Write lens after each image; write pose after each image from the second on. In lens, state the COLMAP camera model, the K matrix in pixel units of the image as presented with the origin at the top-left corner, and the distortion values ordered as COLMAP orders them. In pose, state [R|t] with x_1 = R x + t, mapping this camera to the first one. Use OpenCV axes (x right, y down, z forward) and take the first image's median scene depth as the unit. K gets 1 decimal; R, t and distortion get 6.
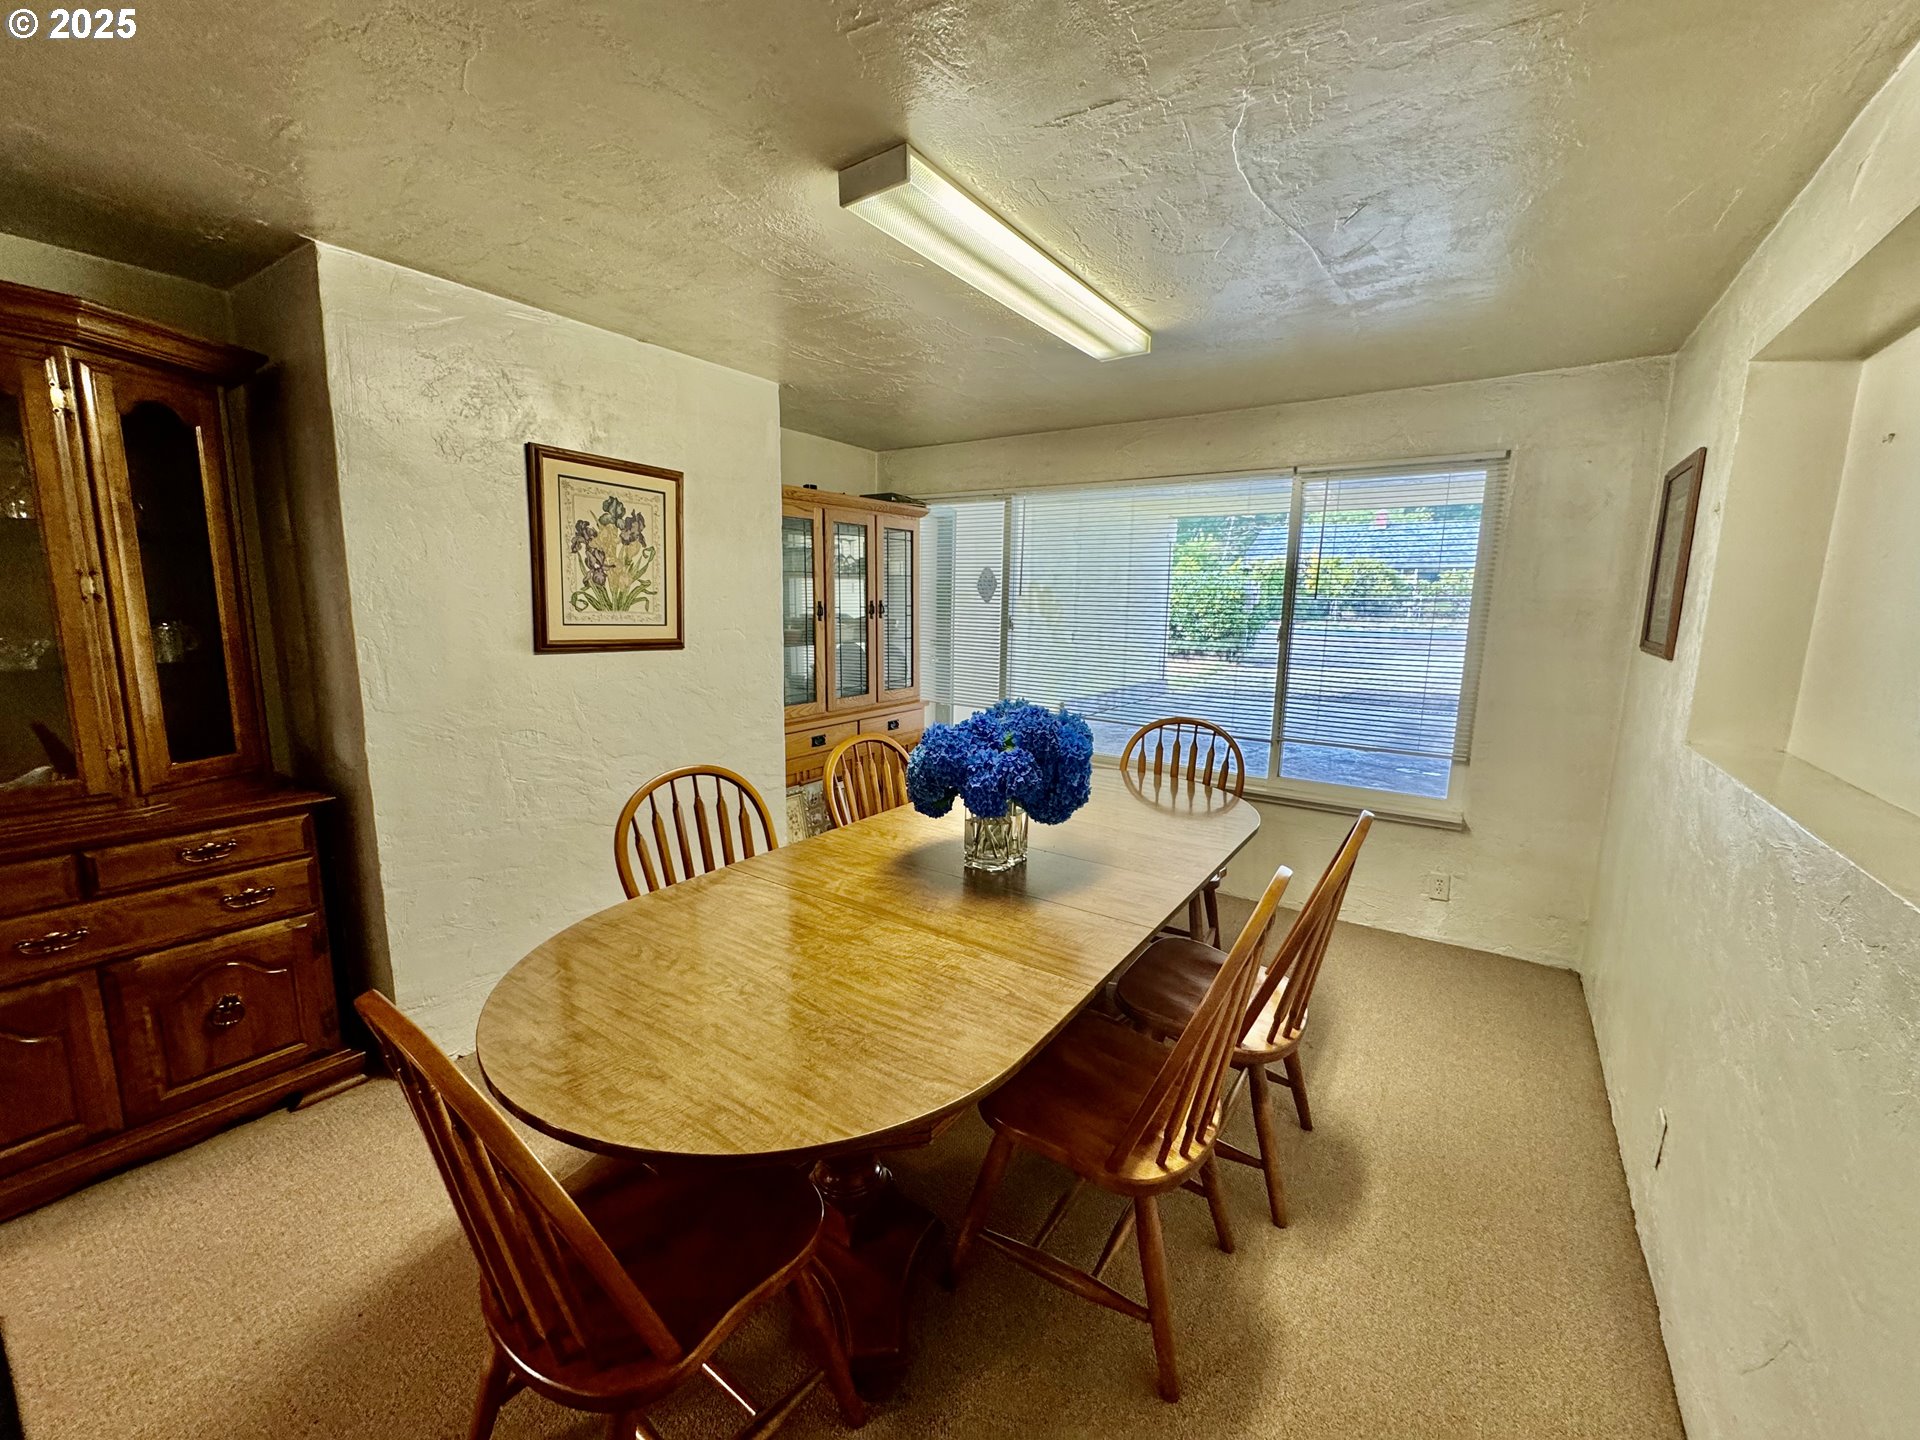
lens RADIAL K [[769.8, 0, 960.0], [0, 769.8, 720.0], [0, 0, 1]] dist [-0.013860, 0.000104]
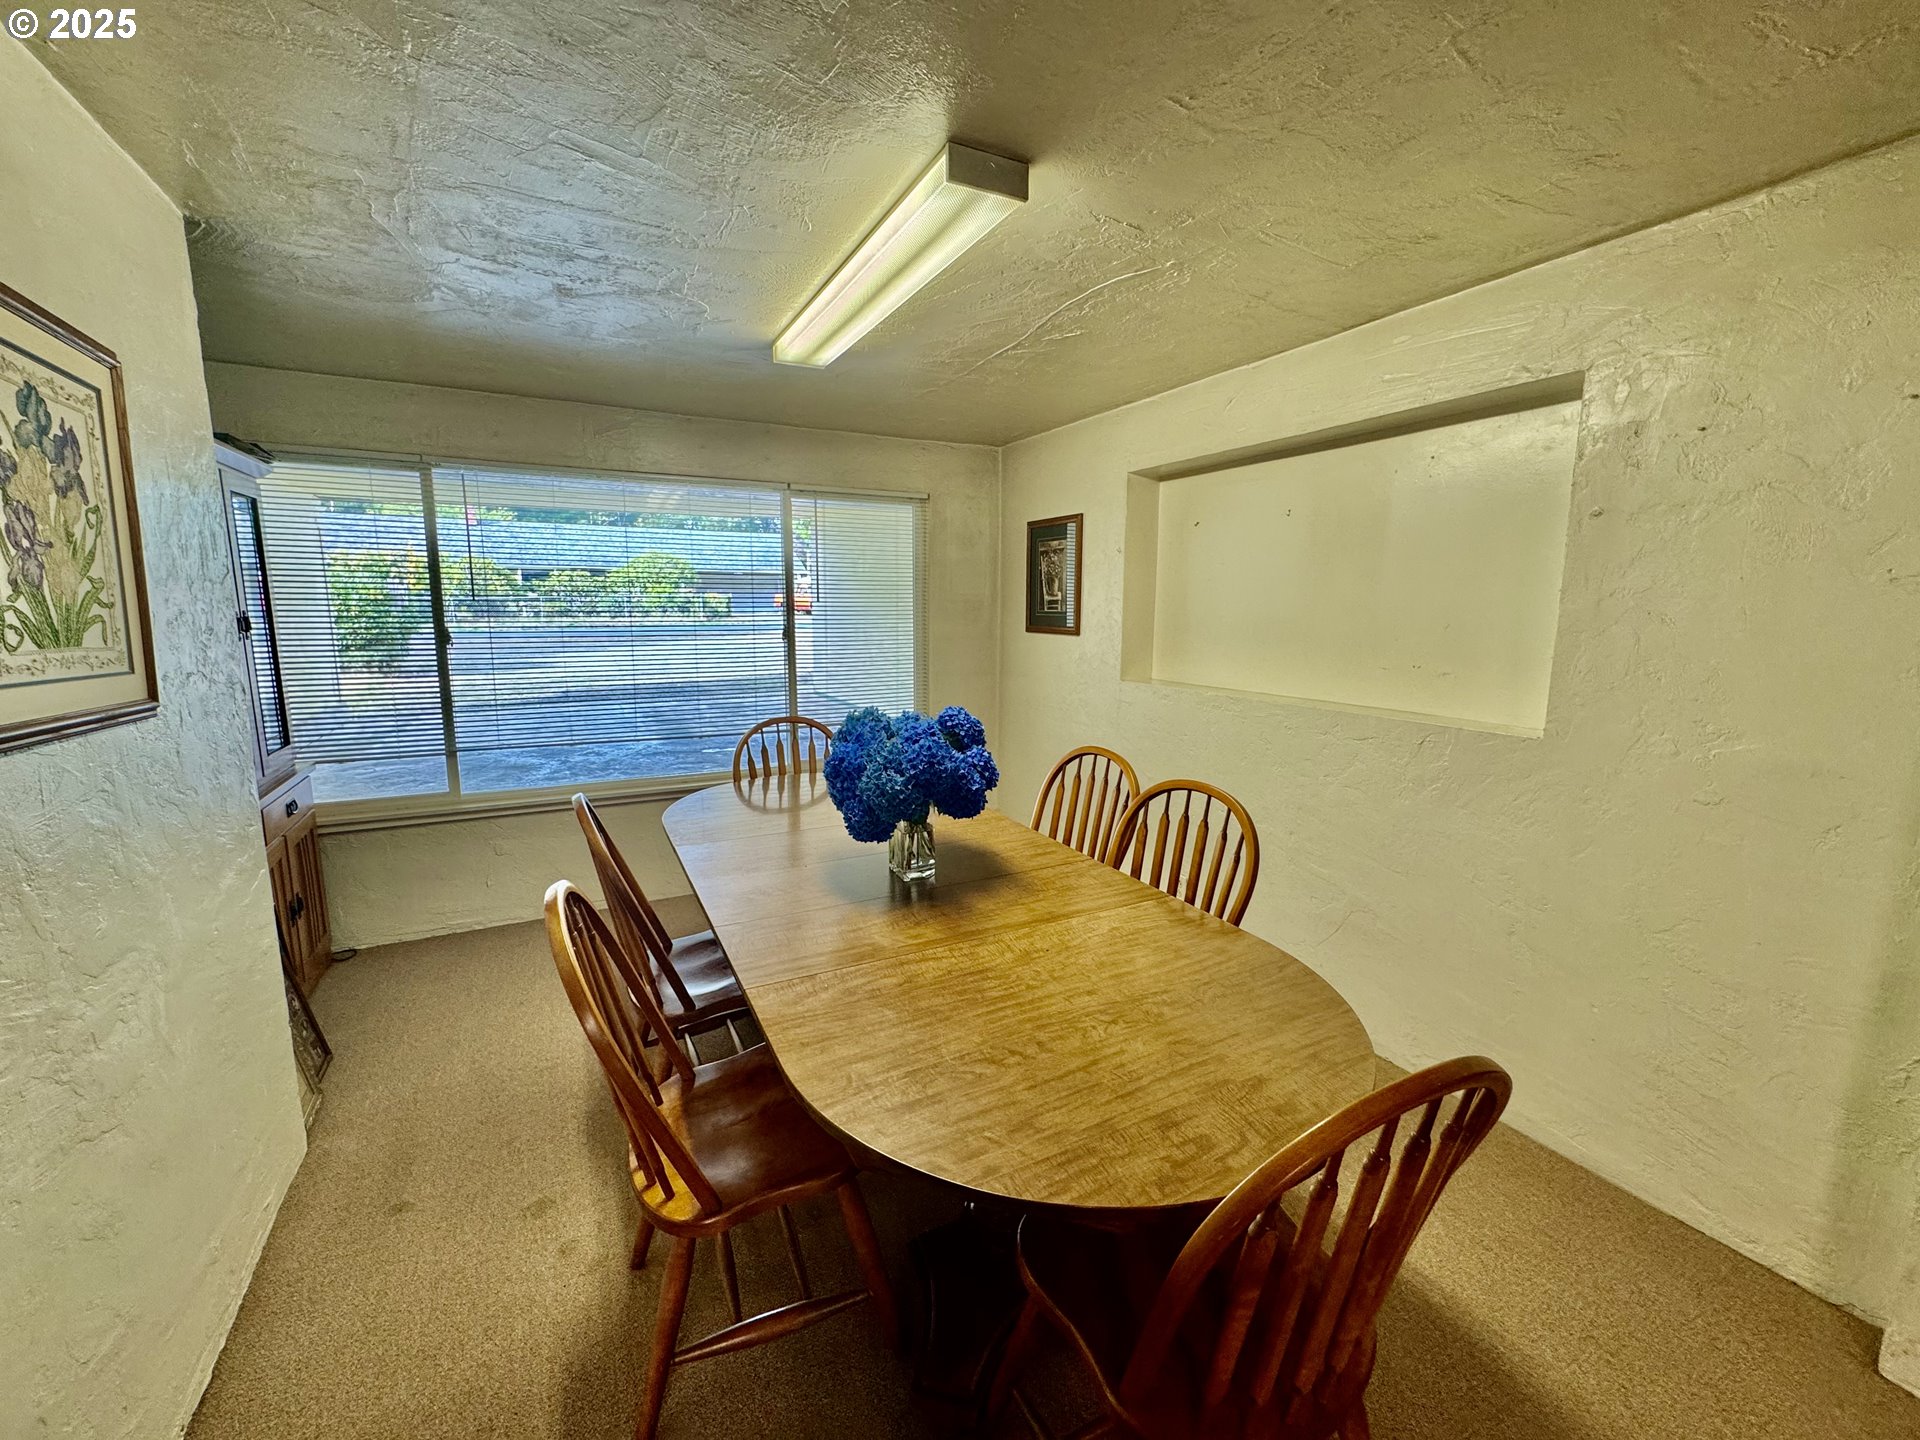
lens RADIAL K [[765.9, 0, 958.1], [0, 765.9, 724.9], [0, 0, 1]] dist [-0.003700, 0.000208]
pose [[0.464374, -0.148742, 0.873059, -0.583071], [0.140688, 0.985667, 0.093096, -0.065845], [-0.874393, 0.079597, 0.478644, 0.340801]]
